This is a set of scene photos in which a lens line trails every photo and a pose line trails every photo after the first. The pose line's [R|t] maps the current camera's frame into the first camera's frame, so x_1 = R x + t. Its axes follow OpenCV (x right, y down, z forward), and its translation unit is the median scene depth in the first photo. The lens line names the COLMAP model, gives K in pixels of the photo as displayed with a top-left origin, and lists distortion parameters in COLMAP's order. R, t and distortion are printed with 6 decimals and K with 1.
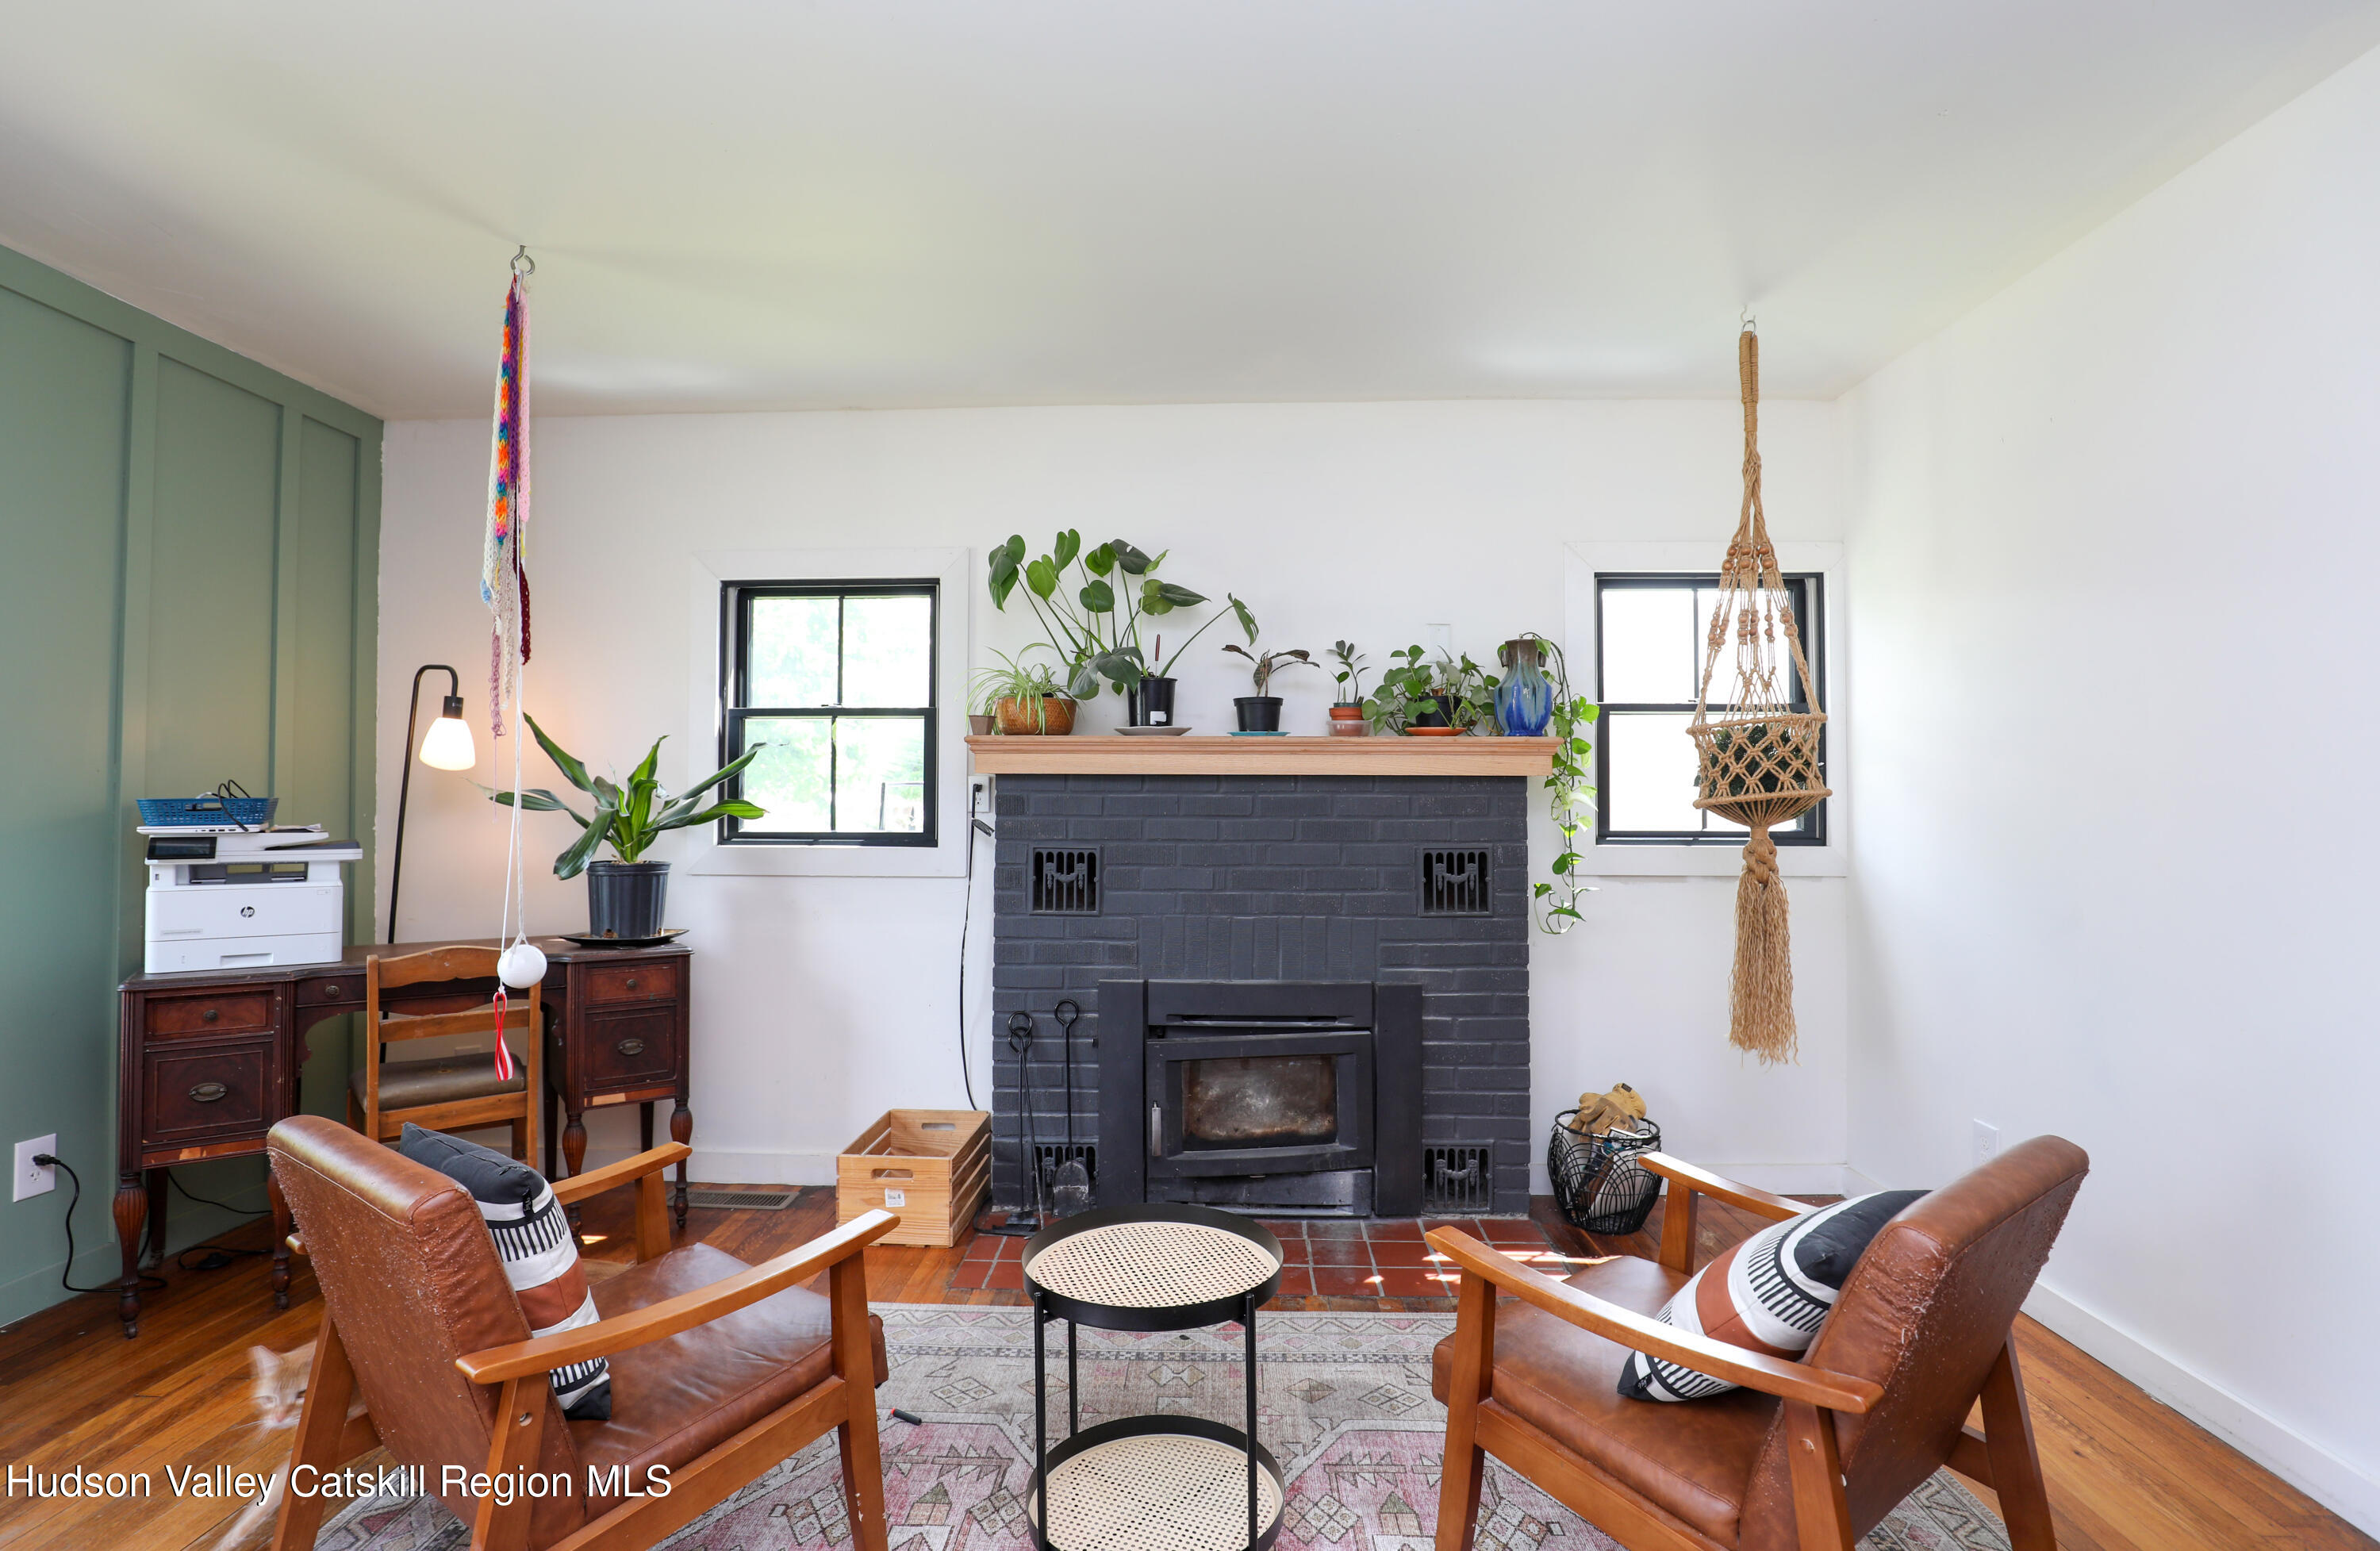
lens RADIAL K [[1115.0, 0, 1180.8], [0, 1115.0, 781.9], [0, 0, 1]] dist [-0.031297, 0.001025]
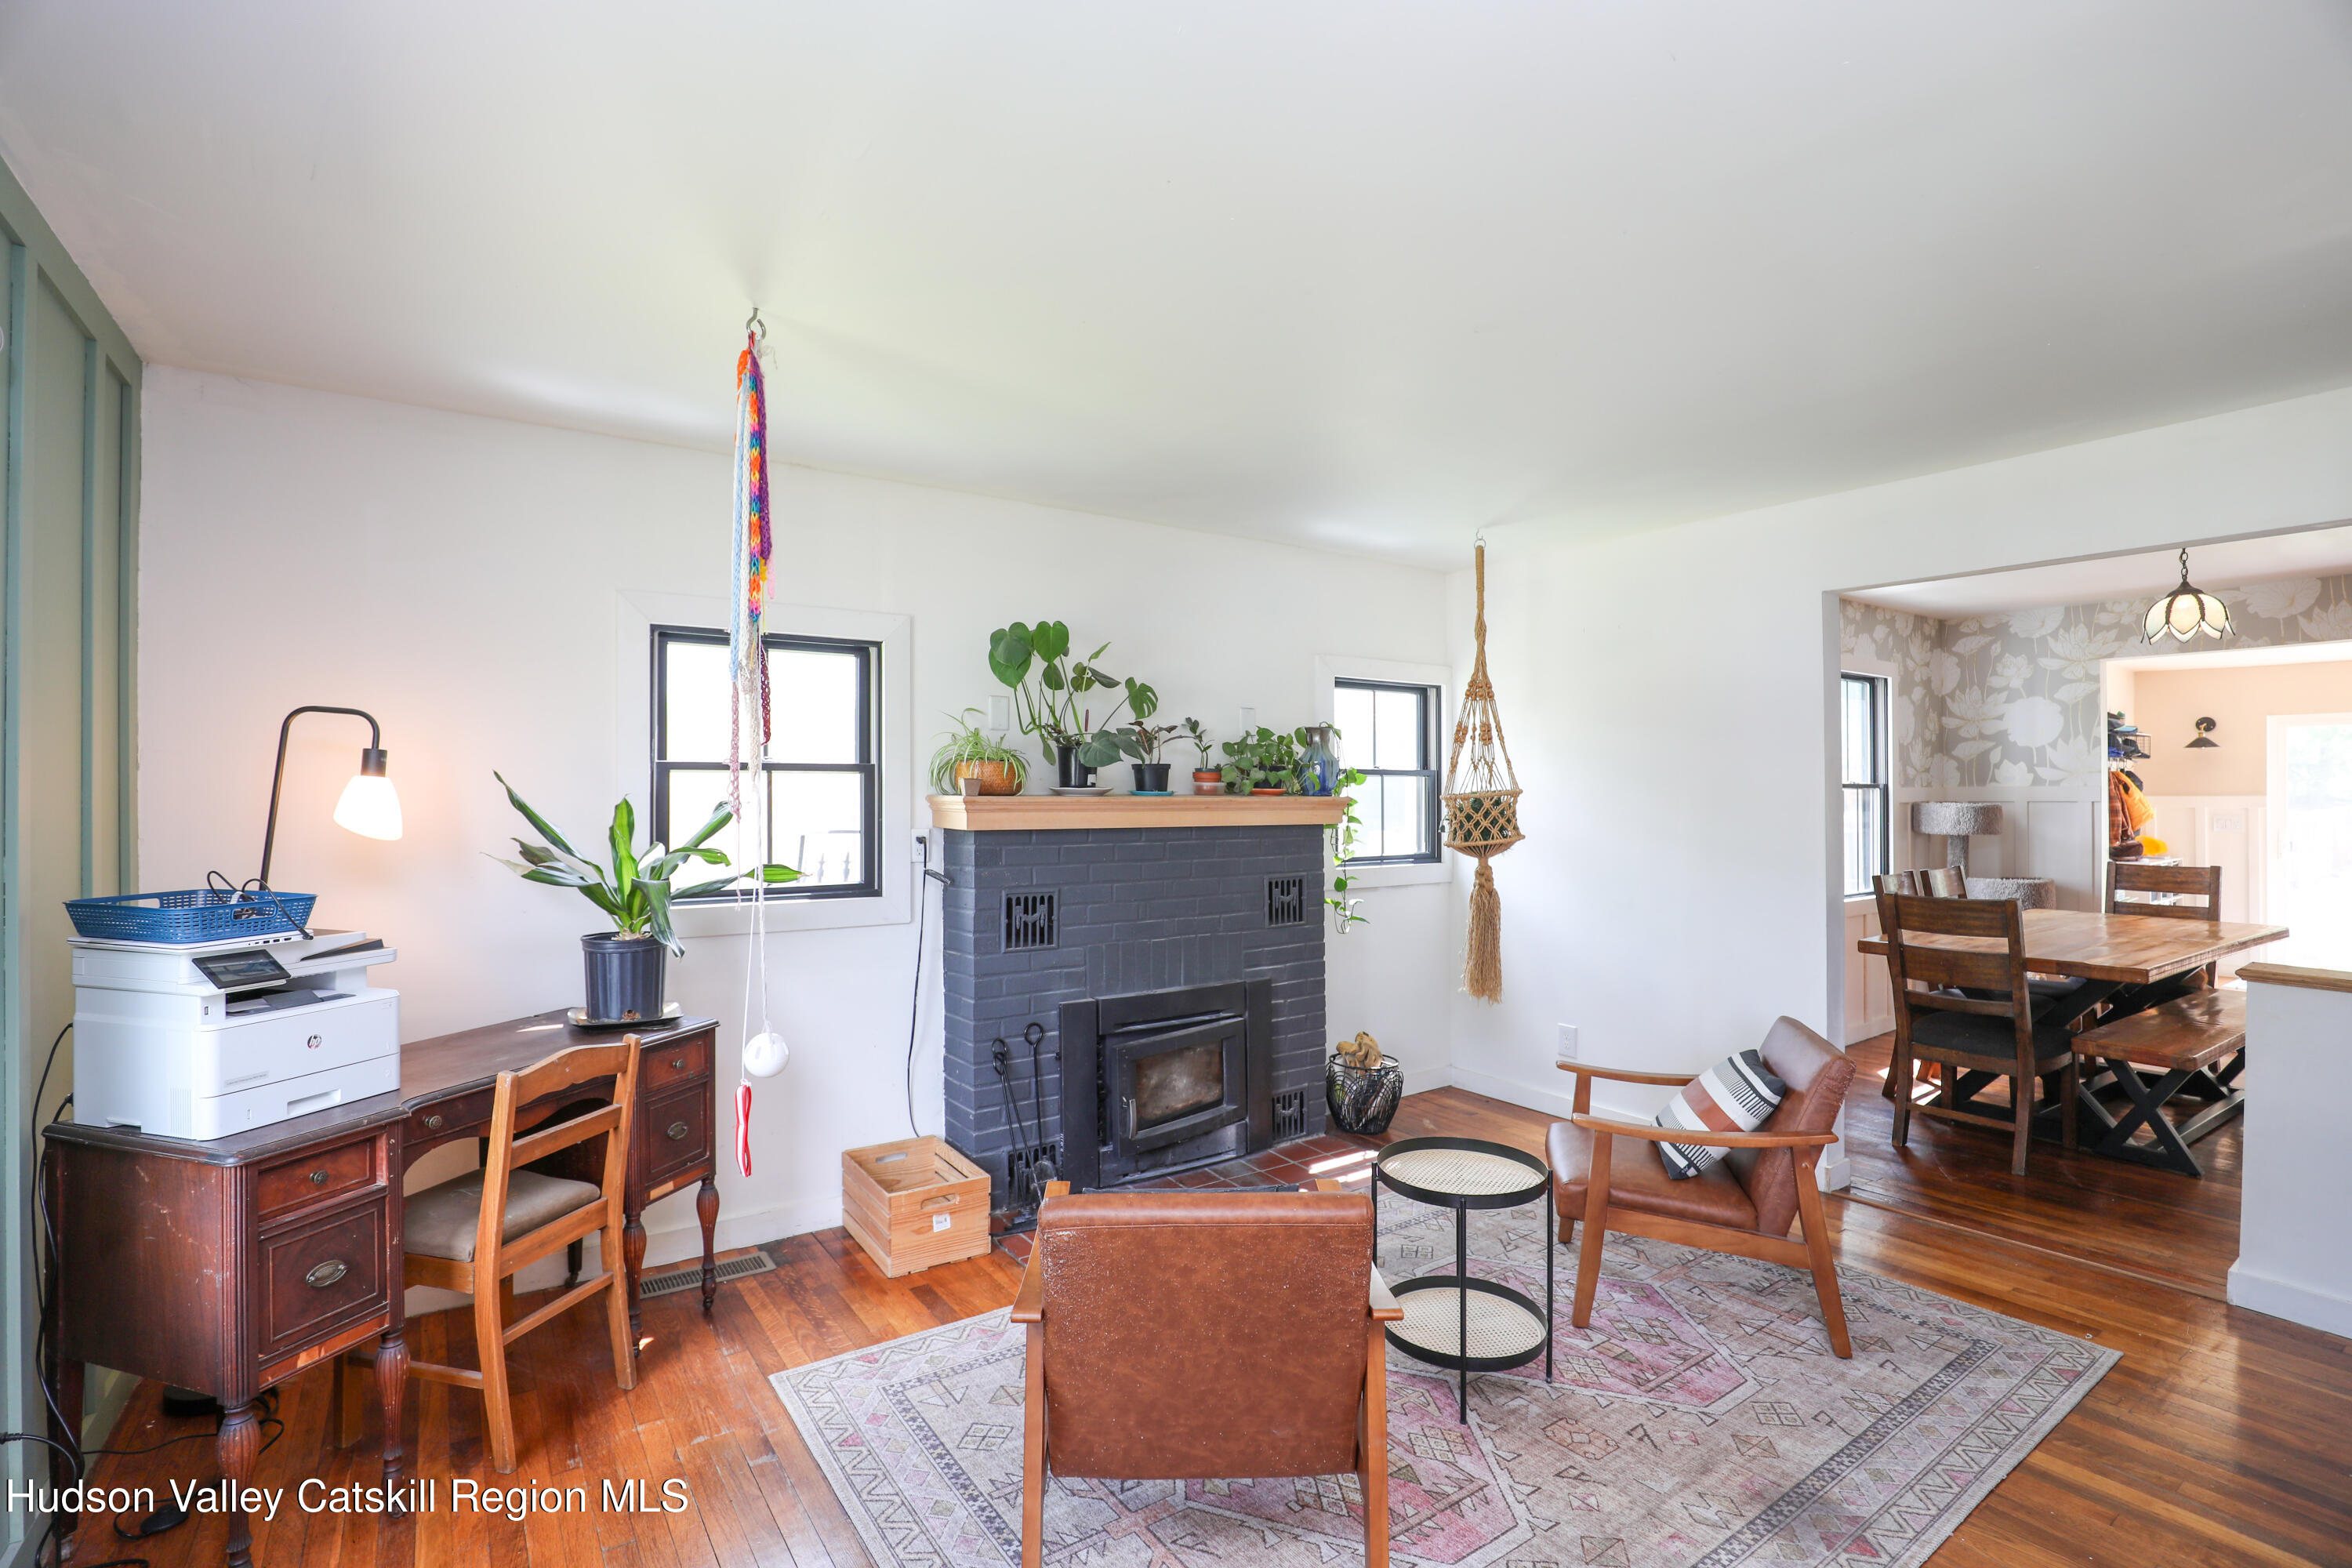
lens RADIAL K [[1071.6, 0, 1158.3], [0, 1071.6, 790.9], [0, 0, 1]] dist [-0.037353, 0.007791]
pose [[0.806737, -0.000484, 0.590911, -0.658379], [-0.008195, 0.999894, 0.012007, -0.061020], [-0.590854, -0.014529, 0.806647, 0.027353]]
